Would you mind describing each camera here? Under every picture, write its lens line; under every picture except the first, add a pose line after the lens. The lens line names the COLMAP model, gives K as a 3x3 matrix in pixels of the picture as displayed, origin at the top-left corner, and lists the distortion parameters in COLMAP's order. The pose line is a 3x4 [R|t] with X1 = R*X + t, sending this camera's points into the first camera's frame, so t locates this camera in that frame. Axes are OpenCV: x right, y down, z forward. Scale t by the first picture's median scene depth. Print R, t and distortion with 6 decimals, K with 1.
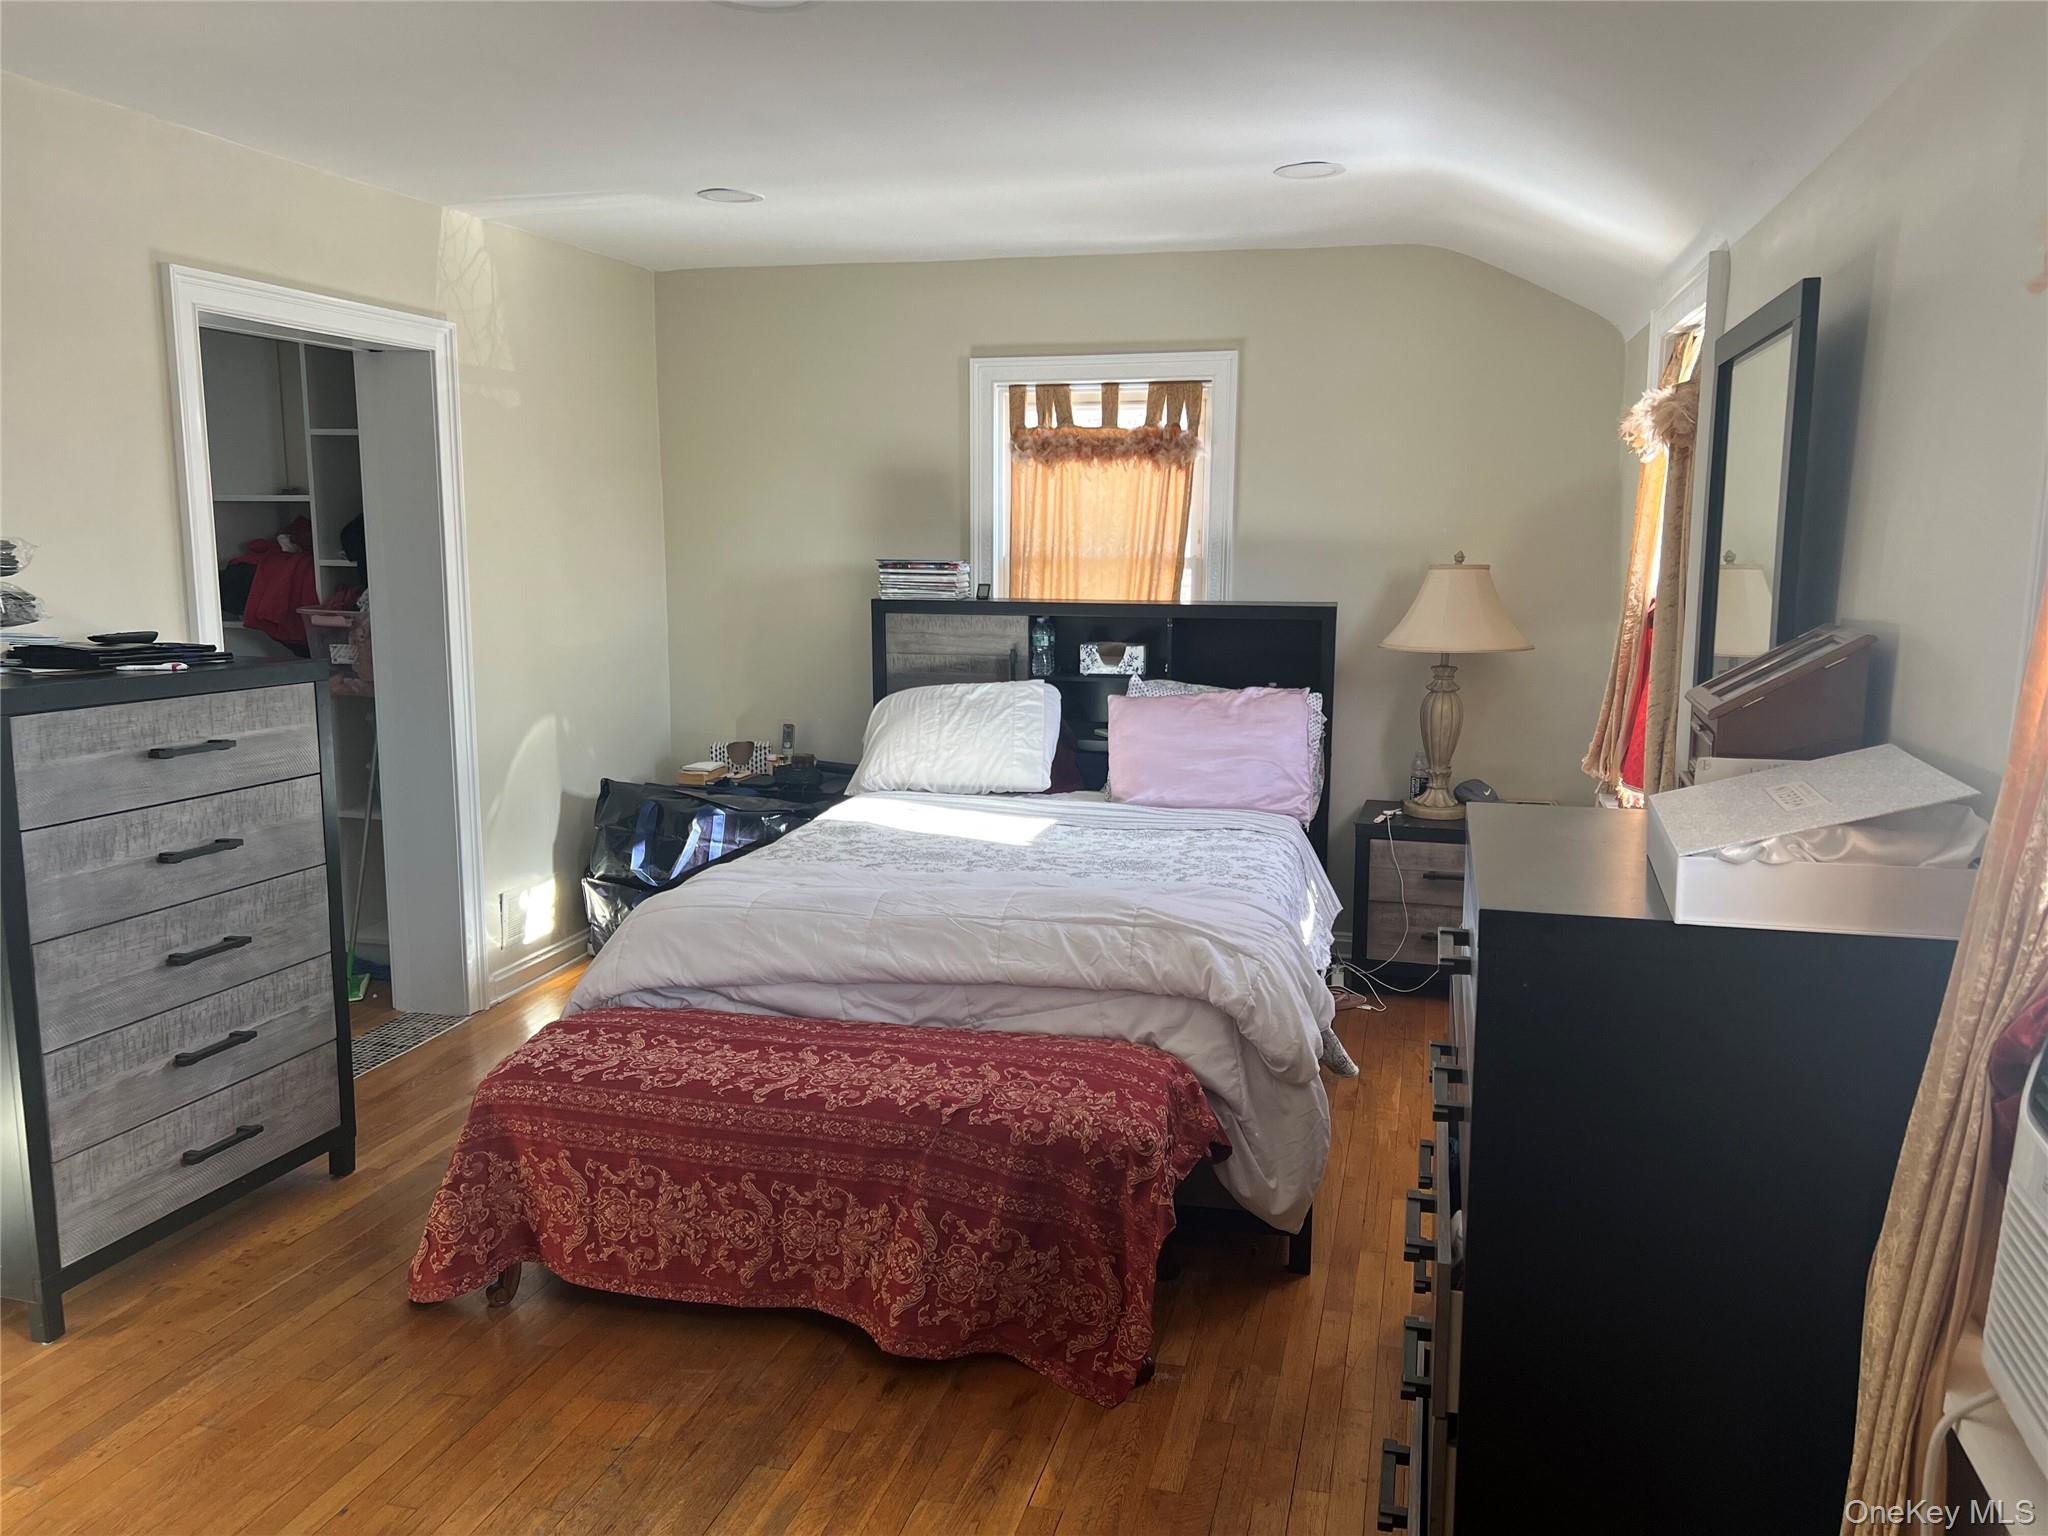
lens RADIAL K [[1550.2, 0, 1025.7], [0, 1550.2, 786.8], [0, 0, 1]] dist [0.059730, -0.070657]
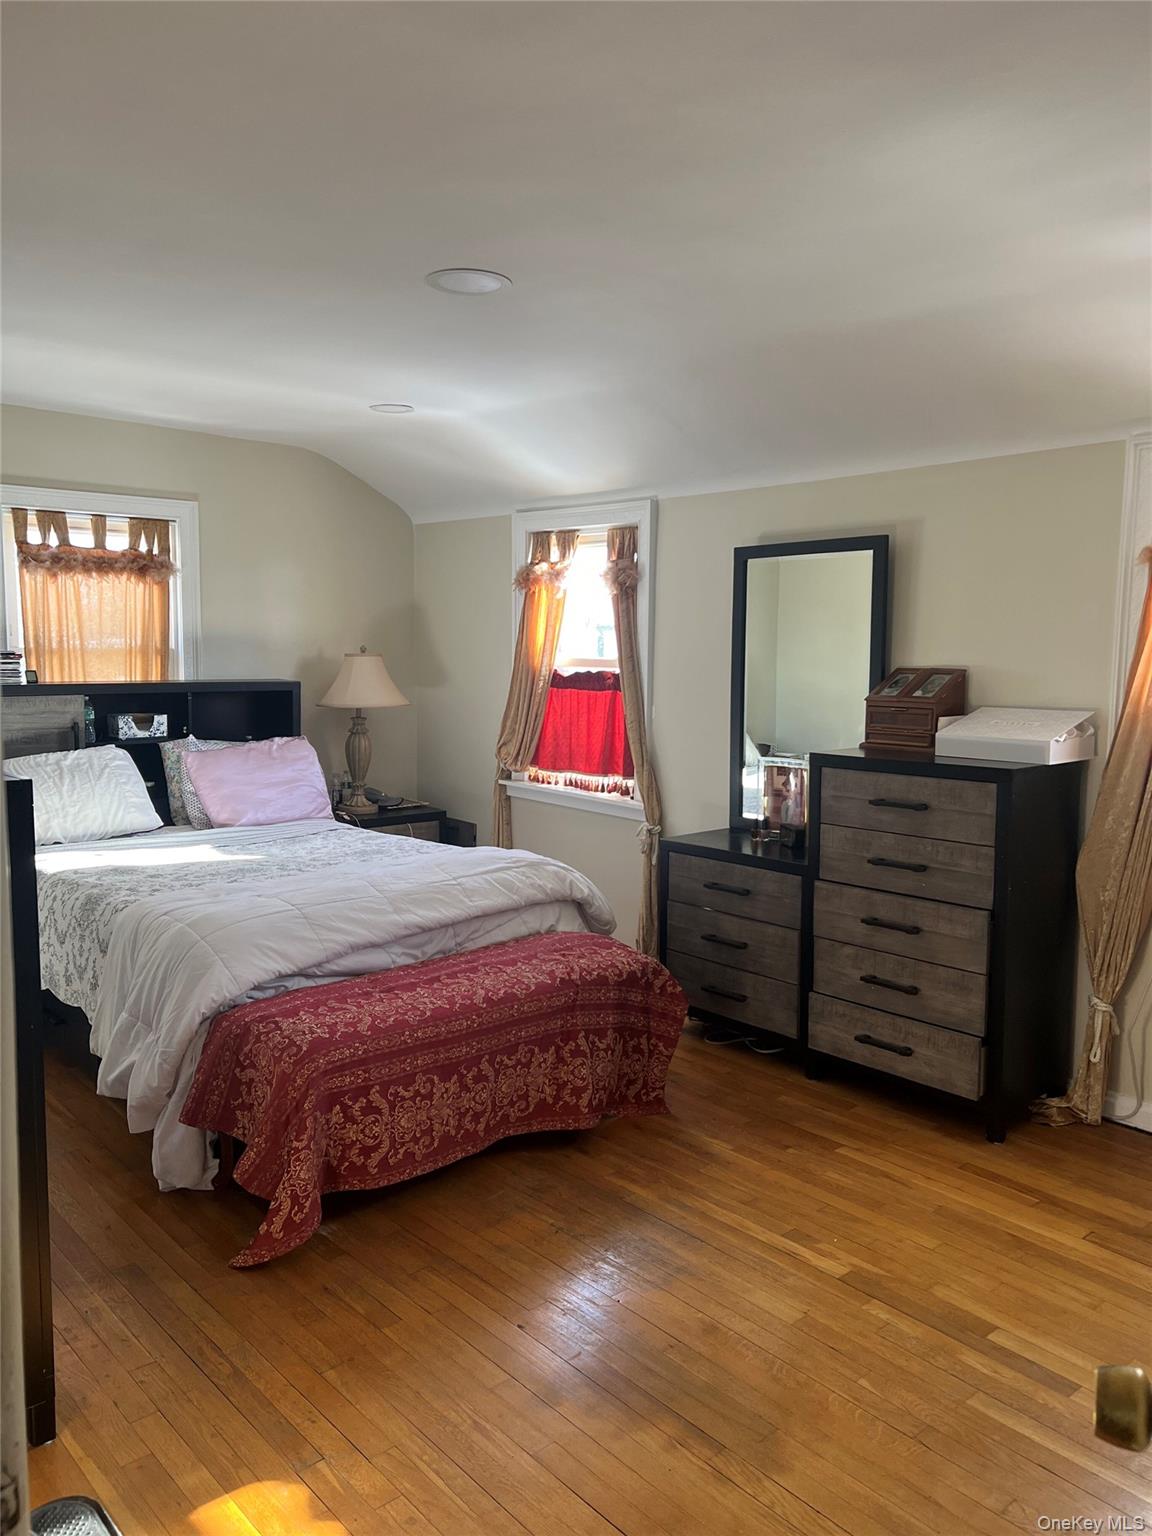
lens RADIAL K [[1162.6, 0, 596.5], [0, 1162.6, 760.8], [0, 0, 1]] dist [0.059730, -0.070657]
pose [[0.544289, -0.084682, 0.834613, -0.580264], [0.130259, 0.991357, 0.015637, -0.020005], [-0.828723, 0.100204, 0.550615, 0.152328]]
